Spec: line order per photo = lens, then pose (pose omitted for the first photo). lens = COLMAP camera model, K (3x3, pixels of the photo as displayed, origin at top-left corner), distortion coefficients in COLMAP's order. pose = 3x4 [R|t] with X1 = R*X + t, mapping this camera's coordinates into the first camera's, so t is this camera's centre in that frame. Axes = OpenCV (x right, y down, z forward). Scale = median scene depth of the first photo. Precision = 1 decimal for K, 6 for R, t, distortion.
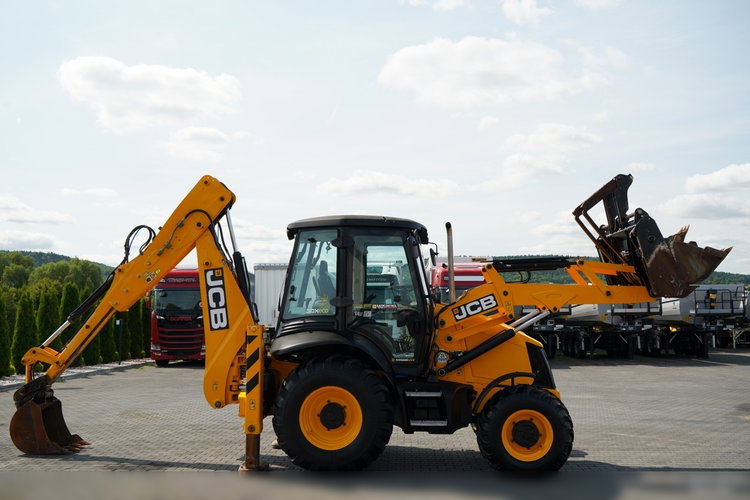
lens RADIAL K [[1113.5, 0, 356.9], [0, 1113.5, 249.9], [0, 0, 1]] dist [-0.003798, -0.036440]
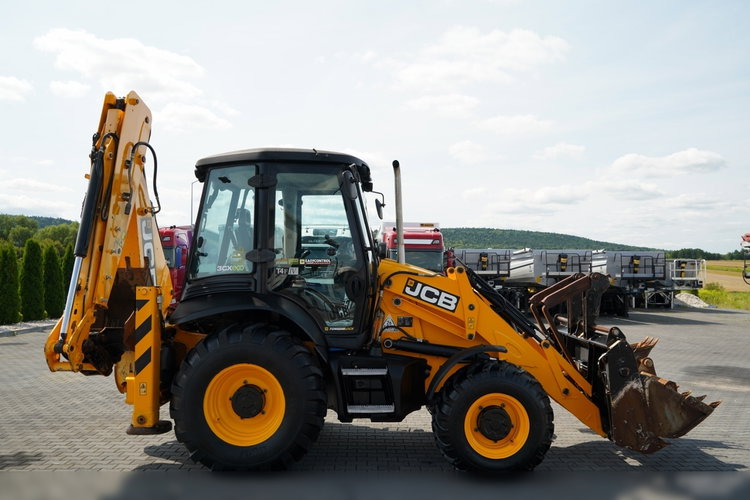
lens RADIAL K [[653.3, 0, 385.0], [0, 653.3, 252.6], [0, 0, 1]] dist [-0.002353, -0.004416]
pose [[0.998386, -0.002879, 0.056721, 0.047430], [0.002631, 0.999987, 0.004440, 0.041917], [-0.056733, -0.004284, 0.998380, 0.526151]]
